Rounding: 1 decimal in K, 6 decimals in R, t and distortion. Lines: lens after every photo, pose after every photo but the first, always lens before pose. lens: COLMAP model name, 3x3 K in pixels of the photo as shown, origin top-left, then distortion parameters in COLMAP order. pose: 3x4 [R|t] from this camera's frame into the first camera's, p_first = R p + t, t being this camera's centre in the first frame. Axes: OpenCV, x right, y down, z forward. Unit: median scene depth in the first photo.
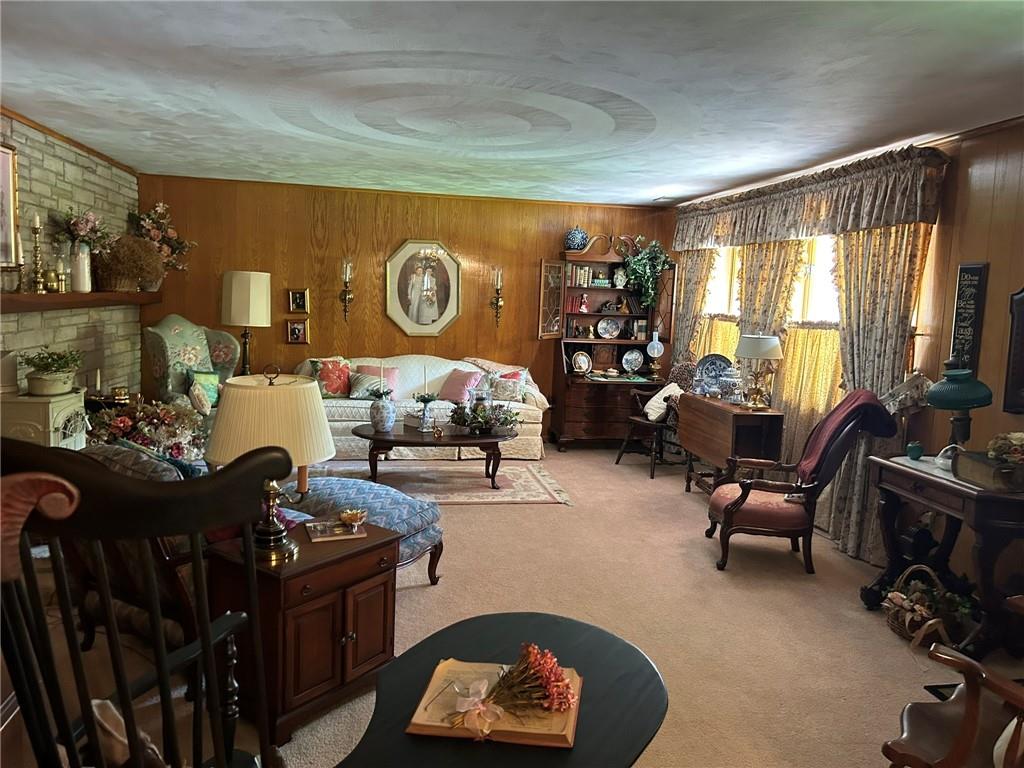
lens RADIAL K [[773.7, 0, 511.7], [0, 773.7, 385.9], [0, 0, 1]] dist [0.038986, -0.060246]
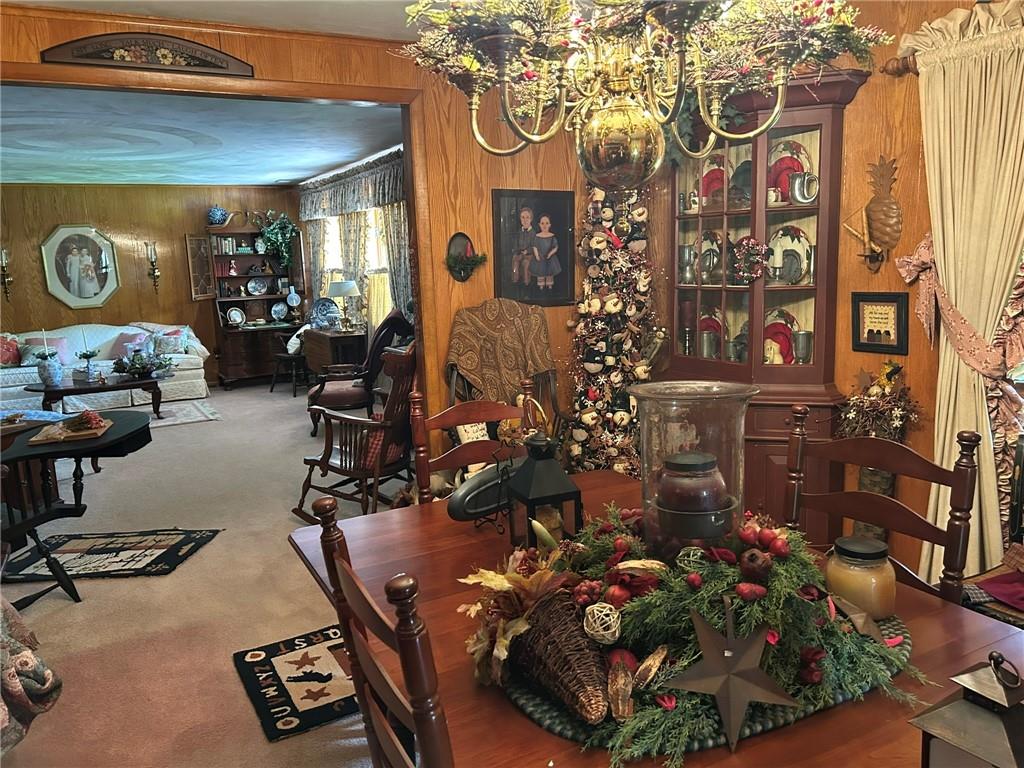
lens RADIAL K [[773.7, 0, 520.7], [0, 773.7, 384.5], [0, 0, 1]] dist [0.038986, -0.060246]
pose [[0.934023, -0.132302, 0.331808, 0.090994], [0.116225, 0.990897, 0.067933, 0.046011], [-0.337776, -0.024886, 0.940898, -0.319486]]
